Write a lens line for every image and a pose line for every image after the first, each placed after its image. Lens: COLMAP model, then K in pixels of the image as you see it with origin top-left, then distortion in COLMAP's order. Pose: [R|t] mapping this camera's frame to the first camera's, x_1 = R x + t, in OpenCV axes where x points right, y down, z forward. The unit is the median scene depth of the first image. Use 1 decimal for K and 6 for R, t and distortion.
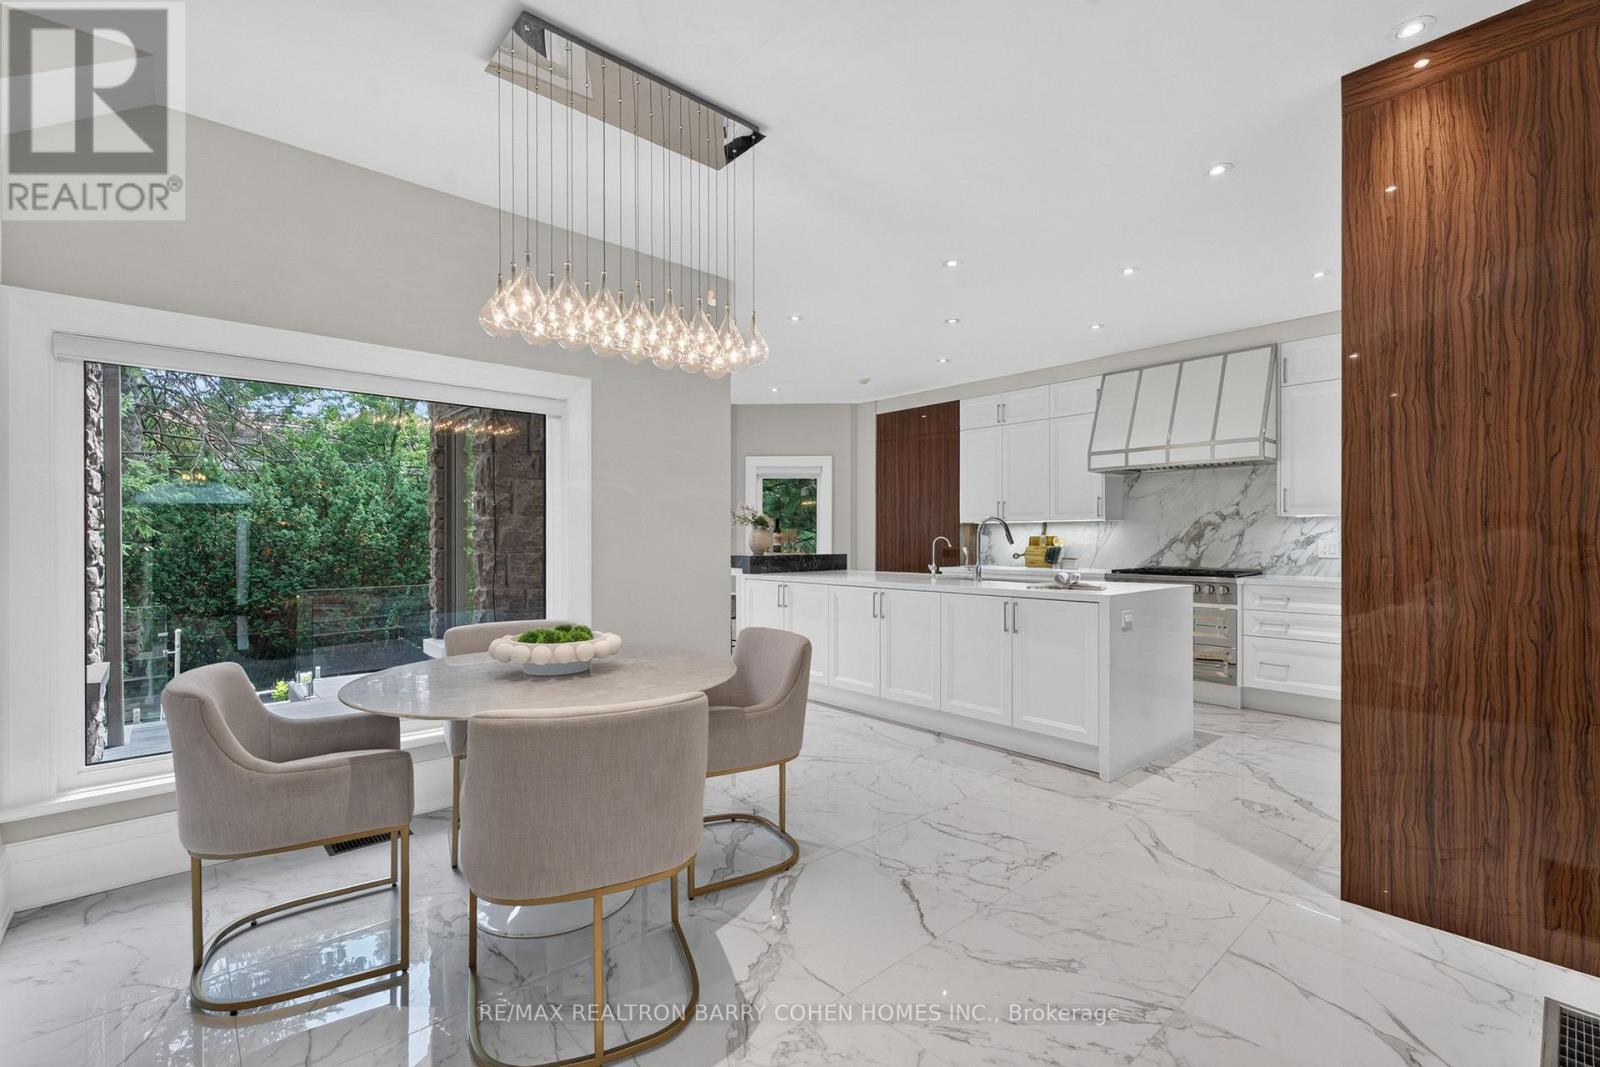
lens RADIAL K [[697.9, 0, 801.4], [0, 697.9, 536.5], [0, 0, 1]] dist [0.008052, -0.000024]
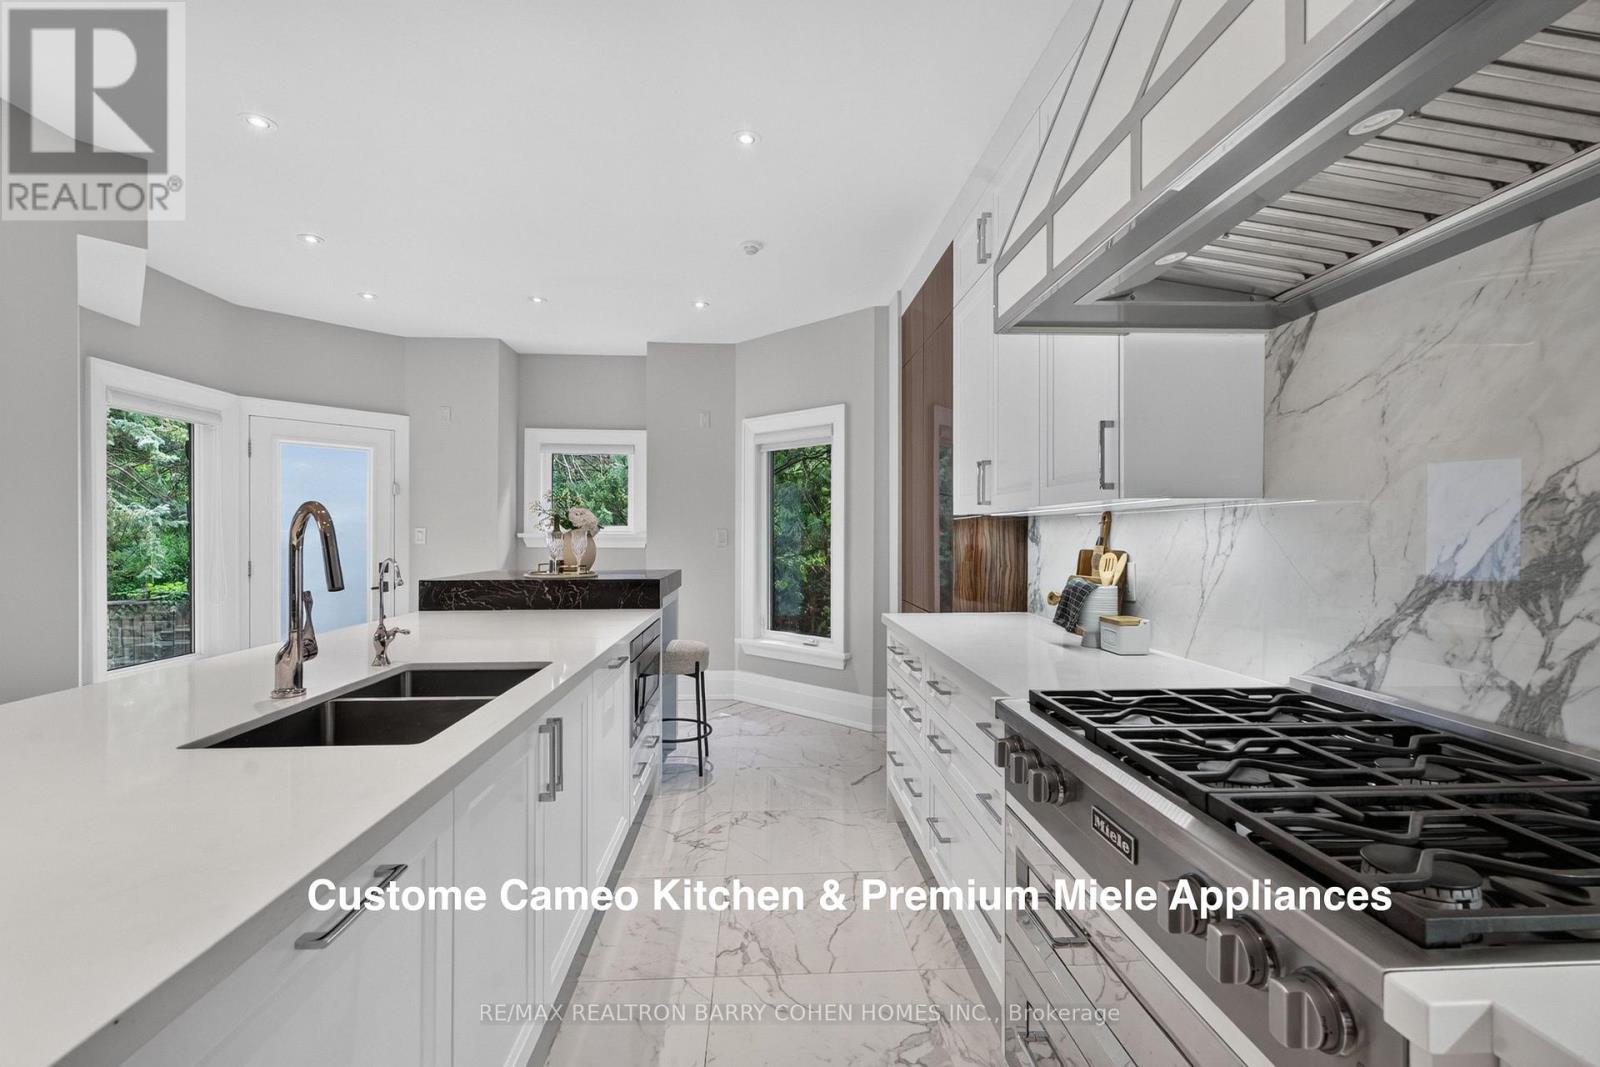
lens RADIAL K [[697.9, 0, 801.4], [0, 697.9, 536.5], [0, 0, 1]] dist [0.008052, -0.000024]
pose [[0.780922, 0.002710, -0.624623, 0.527289], [0.001268, 0.999982, 0.005924, -0.010946], [0.624627, -0.005419, 0.780904, 0.727623]]
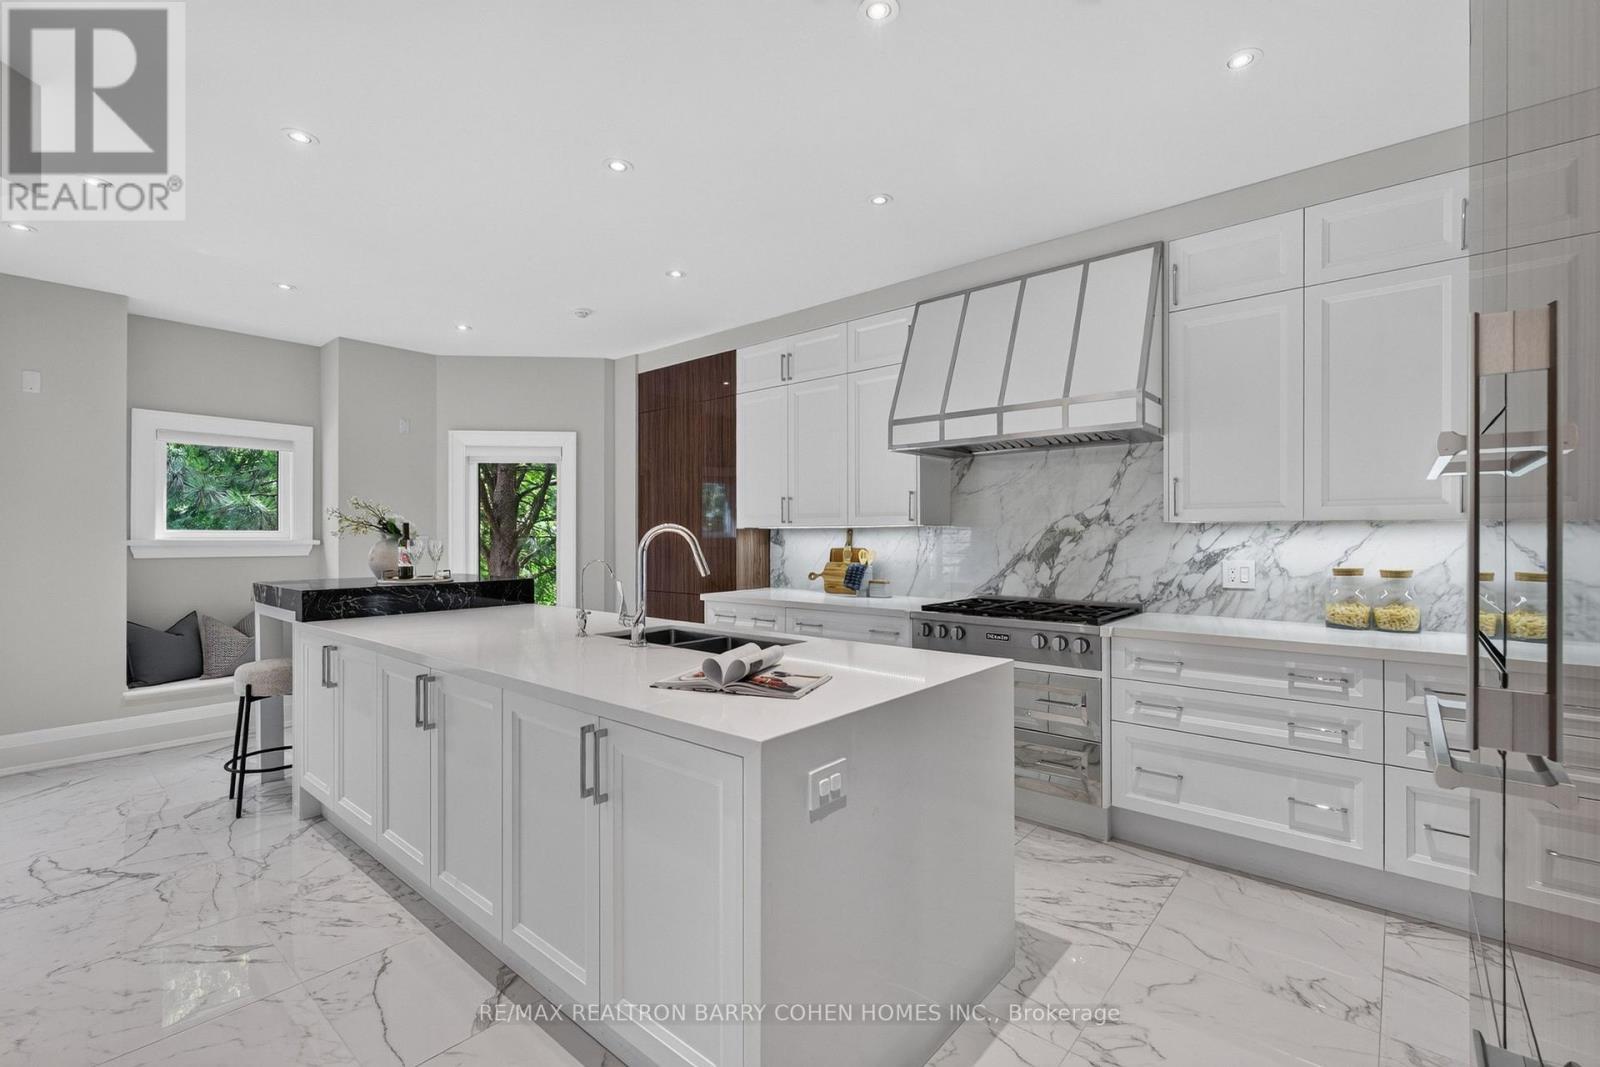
lens RADIAL K [[698.7, 0, 804.7], [0, 698.7, 535.4], [0, 0, 1]] dist [0.000975, 0.000107]
pose [[0.991706, -0.001654, 0.128513, 0.252483], [0.001302, 0.999995, 0.002817, -0.017268], [-0.128517, -0.002626, 0.991704, 0.378906]]
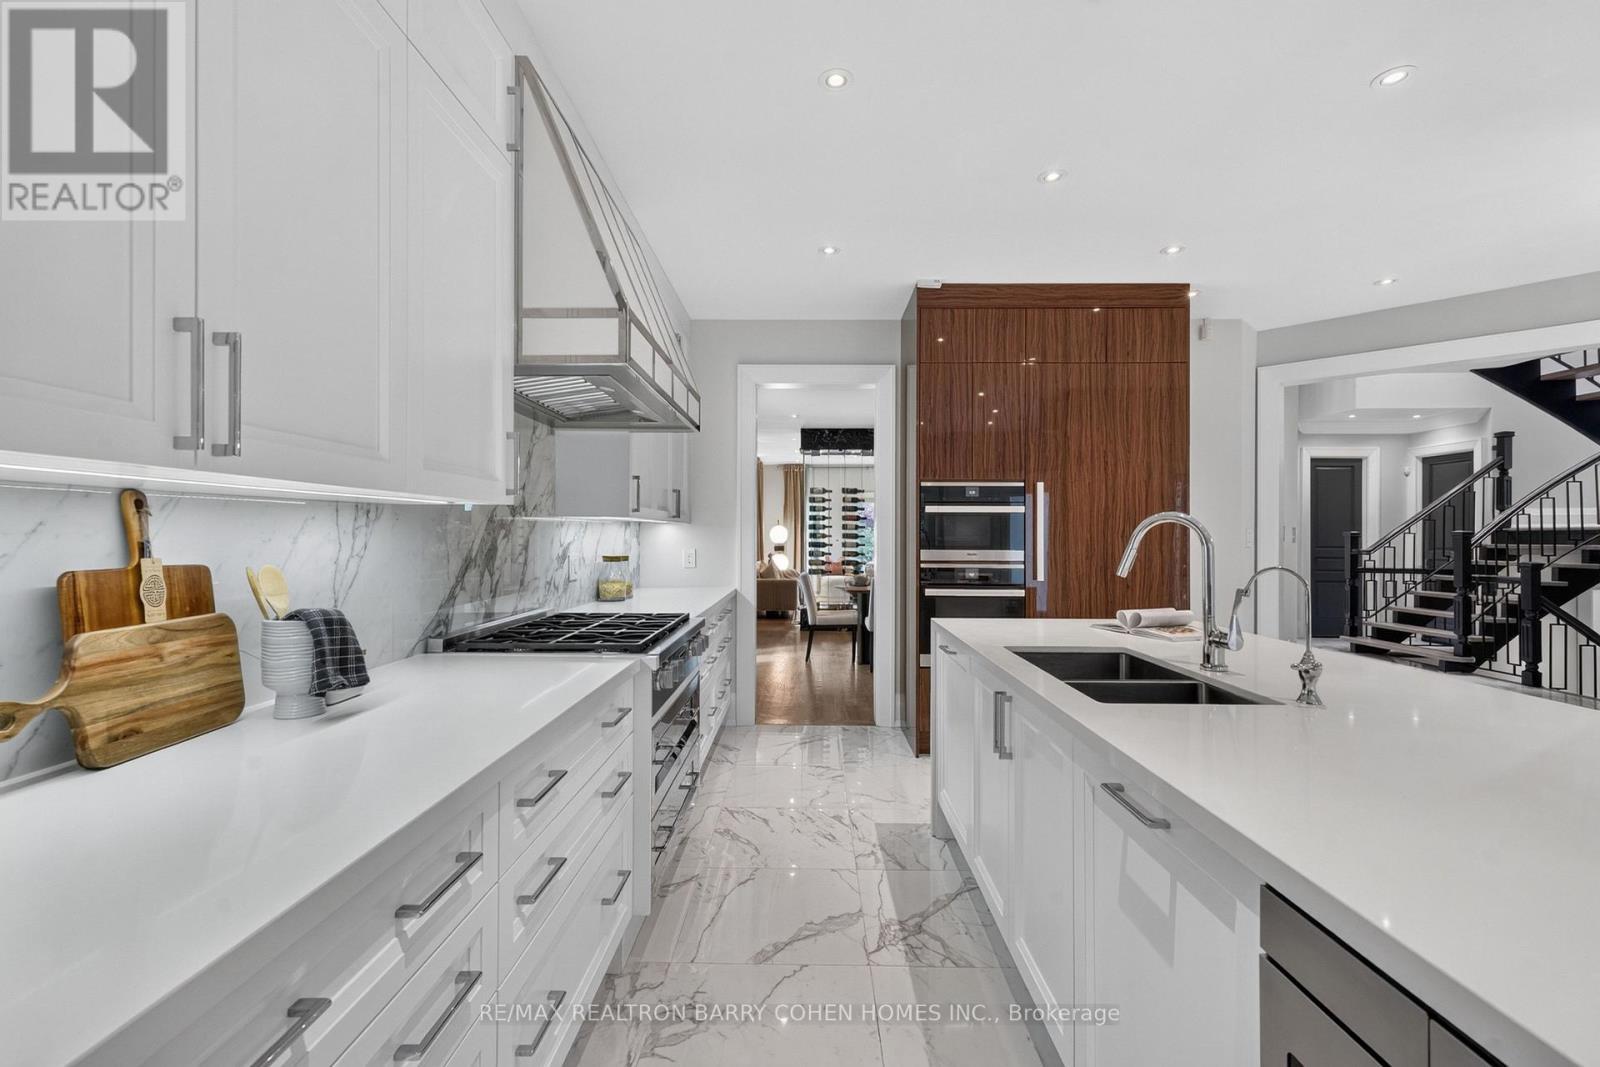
lens RADIAL K [[697.9, 0, 801.4], [0, 697.9, 536.5], [0, 0, 1]] dist [0.008052, -0.000024]
pose [[-0.729721, -0.002279, 0.683741, 0.119963], [-0.004987, 0.999986, -0.001990, -0.009781], [-0.683726, -0.004862, -0.729722, 1.188293]]
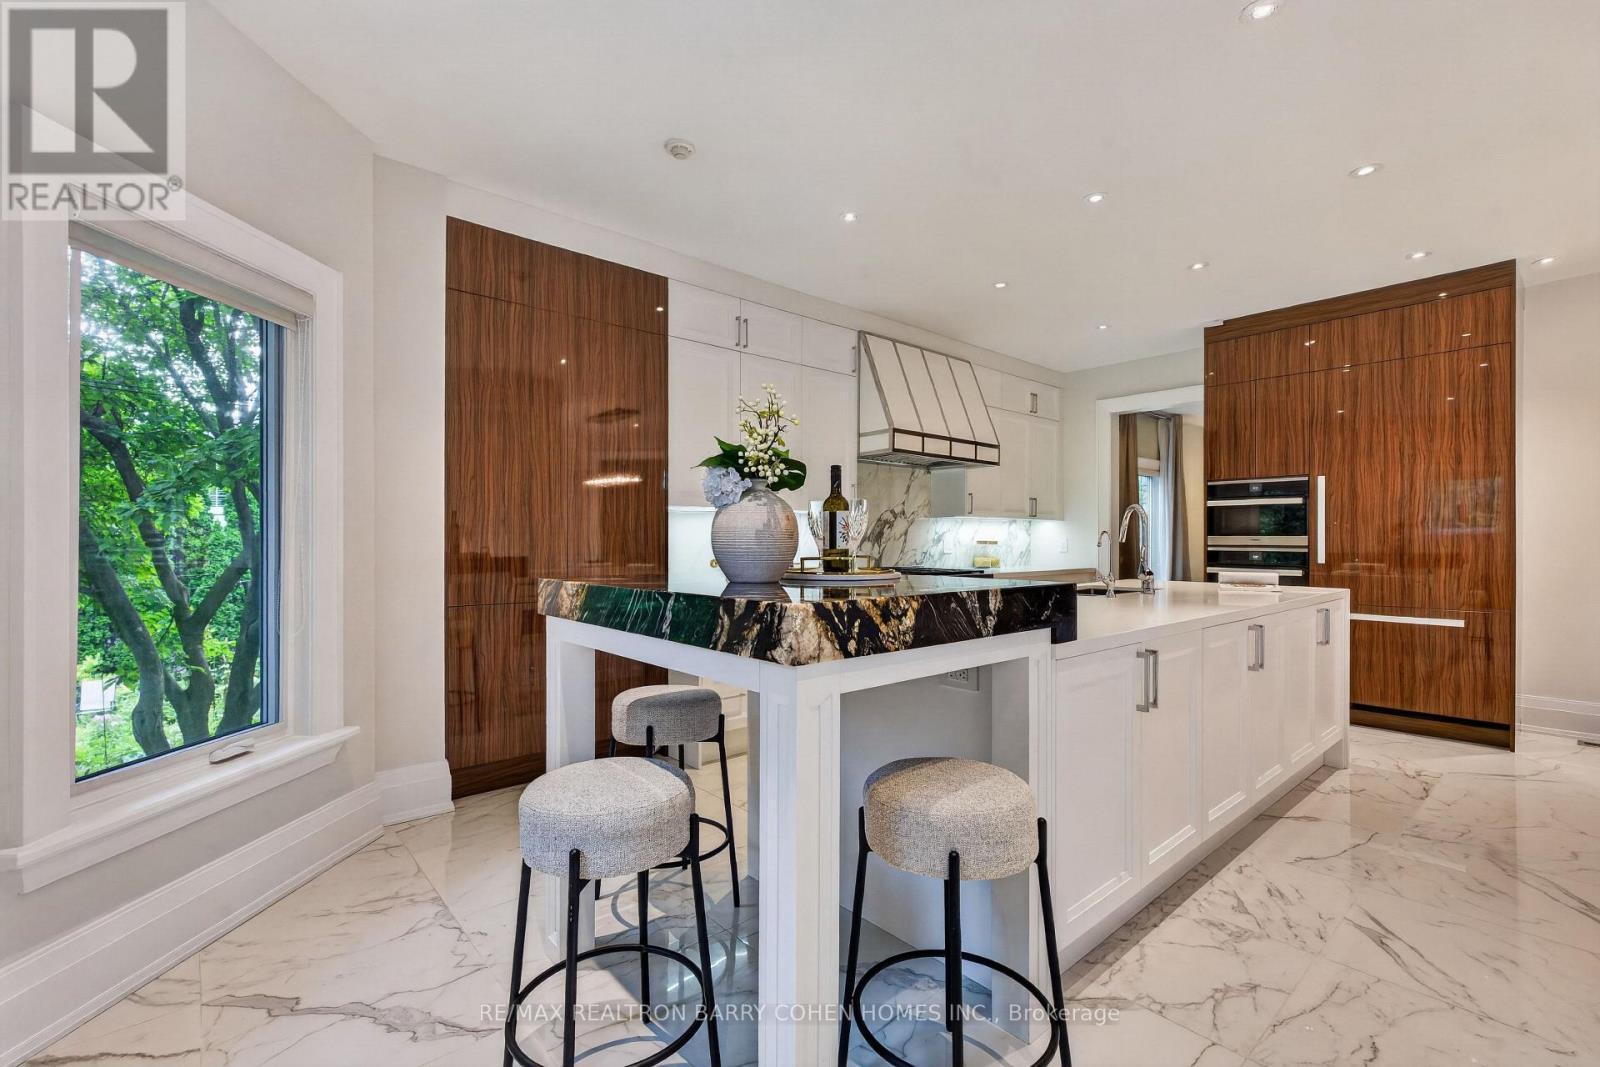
lens RADIAL K [[697.9, 0, 801.4], [0, 697.9, 536.5], [0, 0, 1]] dist [0.008052, -0.000024]
pose [[0.008065, 0.003366, 0.999962, -0.380095], [-0.001304, 0.999994, -0.003356, 0.005760], [-0.999967, -0.001276, 0.008069, 1.097848]]
